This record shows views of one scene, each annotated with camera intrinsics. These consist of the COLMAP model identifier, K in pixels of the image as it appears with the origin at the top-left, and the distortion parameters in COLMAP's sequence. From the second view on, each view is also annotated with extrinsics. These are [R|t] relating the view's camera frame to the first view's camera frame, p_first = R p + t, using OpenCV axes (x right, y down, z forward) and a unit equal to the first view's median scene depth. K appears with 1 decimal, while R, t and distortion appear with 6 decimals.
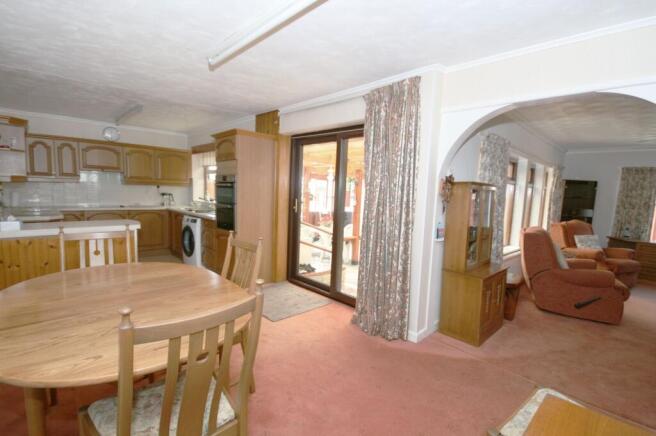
lens RADIAL K [[310.0, 0, 328.0], [0, 310.0, 218.0], [0, 0, 1]] dist [-0.000730, -0.000698]
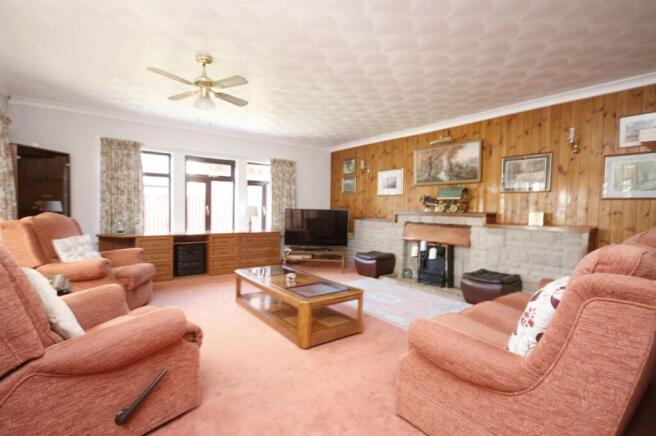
lens RADIAL K [[310.0, 0, 328.0], [0, 310.0, 218.0], [0, 0, 1]] dist [-0.000730, -0.000698]
pose [[0.109130, -0.073306, 0.991321, 0.306818], [0.078289, 0.994813, 0.064945, 0.019446], [-0.990940, 0.070522, 0.114303, 0.448217]]
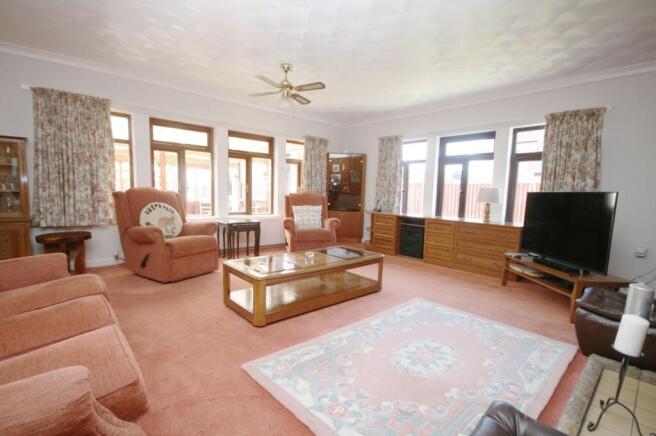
lens RADIAL K [[310.0, 0, 328.0], [0, 310.0, 218.0], [0, 0, 1]] dist [-0.000730, -0.000698]
pose [[0.999531, -0.008379, -0.029451, 0.900585], [0.008142, 0.999934, -0.008163, 0.099689], [0.029518, 0.007920, 0.999533, 0.047057]]
